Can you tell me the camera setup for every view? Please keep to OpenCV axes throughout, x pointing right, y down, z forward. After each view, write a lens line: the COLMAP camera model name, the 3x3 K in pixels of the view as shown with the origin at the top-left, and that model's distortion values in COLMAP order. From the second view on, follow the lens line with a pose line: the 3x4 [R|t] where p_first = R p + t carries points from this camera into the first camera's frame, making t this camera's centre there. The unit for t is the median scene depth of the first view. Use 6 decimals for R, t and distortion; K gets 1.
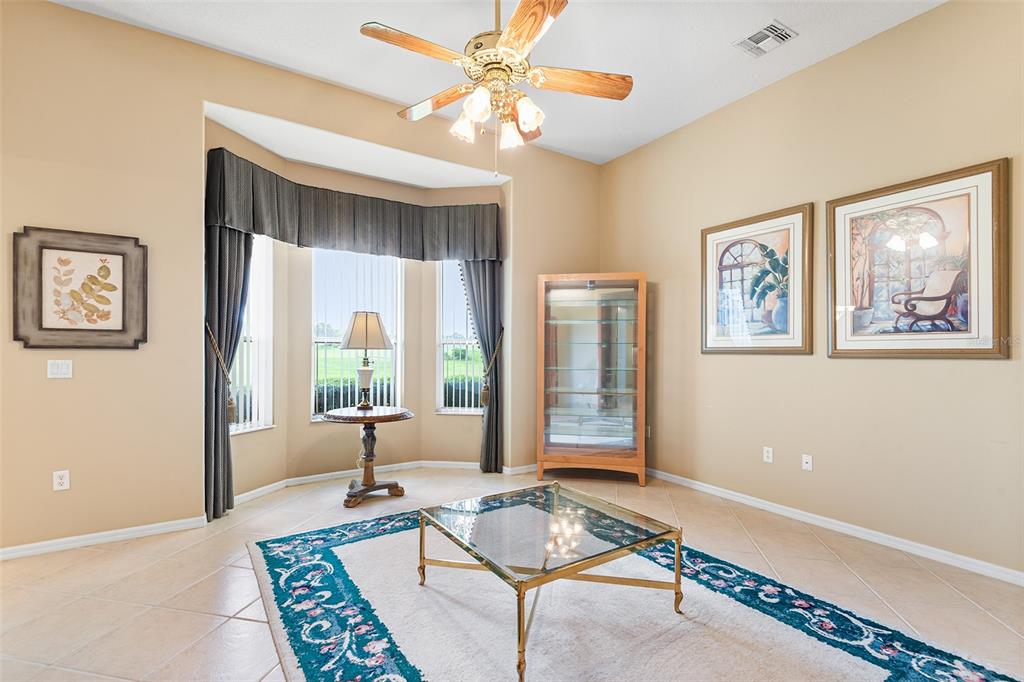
lens RADIAL K [[472.6, 0, 517.8], [0, 472.6, 350.3], [0, 0, 1]] dist [0.024542, -0.011898]
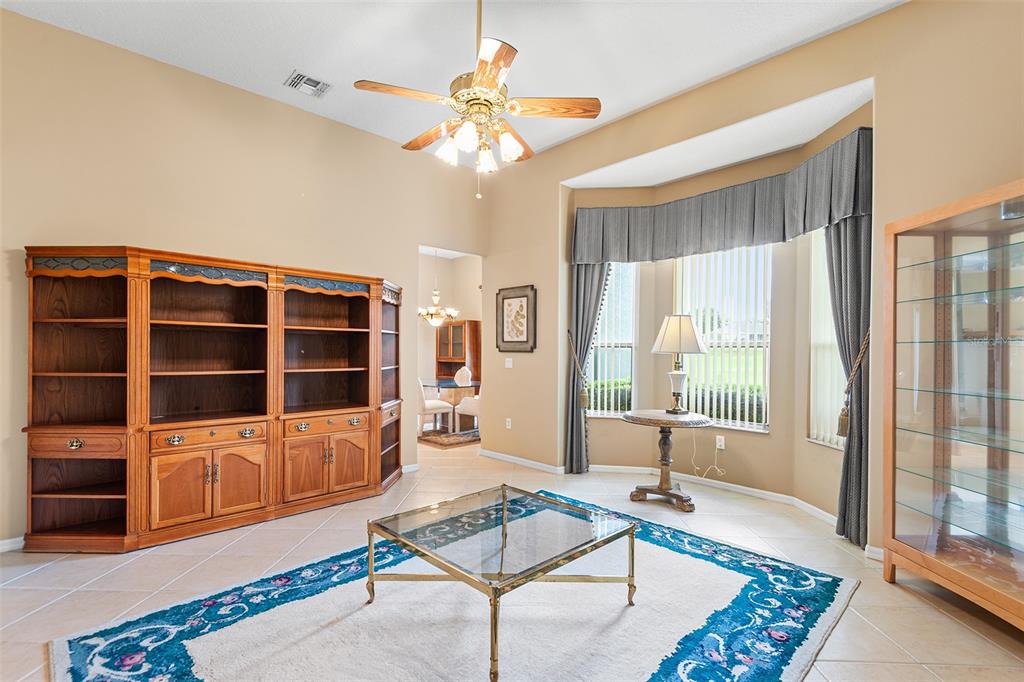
lens RADIAL K [[472.6, 0, 514.9], [0, 472.6, 356.4], [0, 0, 1]] dist [0.024542, -0.011898]
pose [[0.171606, 0.006688, -0.985143, 0.655845], [-0.008421, 0.999950, 0.005321, 0.002304], [0.985130, 0.007383, 0.171654, 0.547684]]
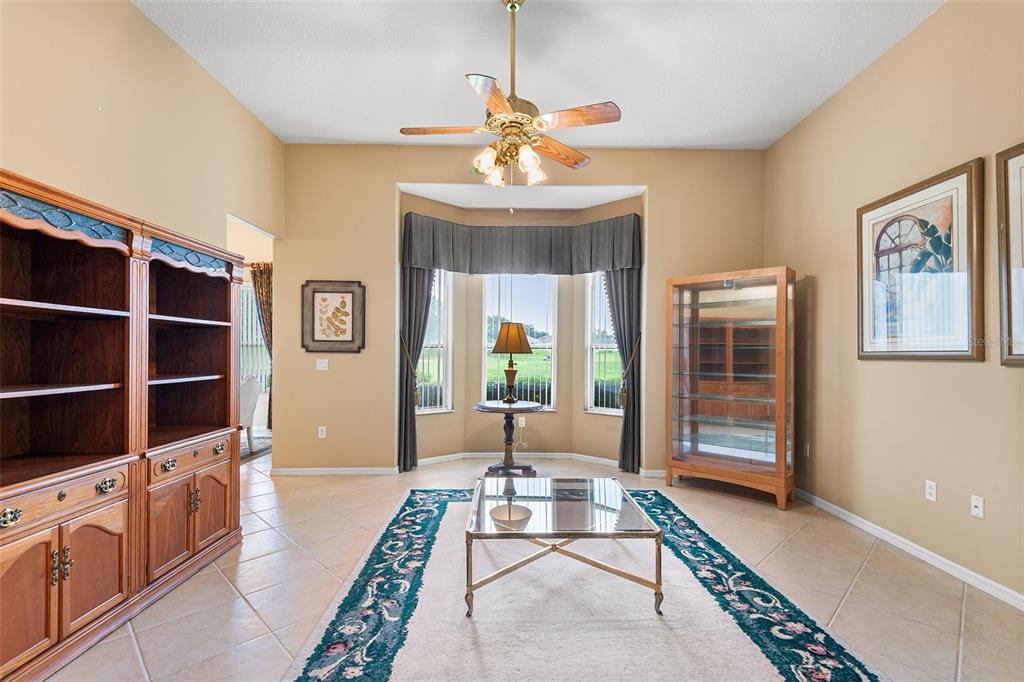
lens RADIAL K [[472.6, 0, 519.4], [0, 472.6, 345.2], [0, 0, 1]] dist [0.024542, -0.011898]
pose [[0.843487, -0.007495, -0.537098, 0.386100], [-0.003536, 0.999804, -0.019505, 0.001222], [0.537138, 0.018352, 0.843294, -0.014723]]
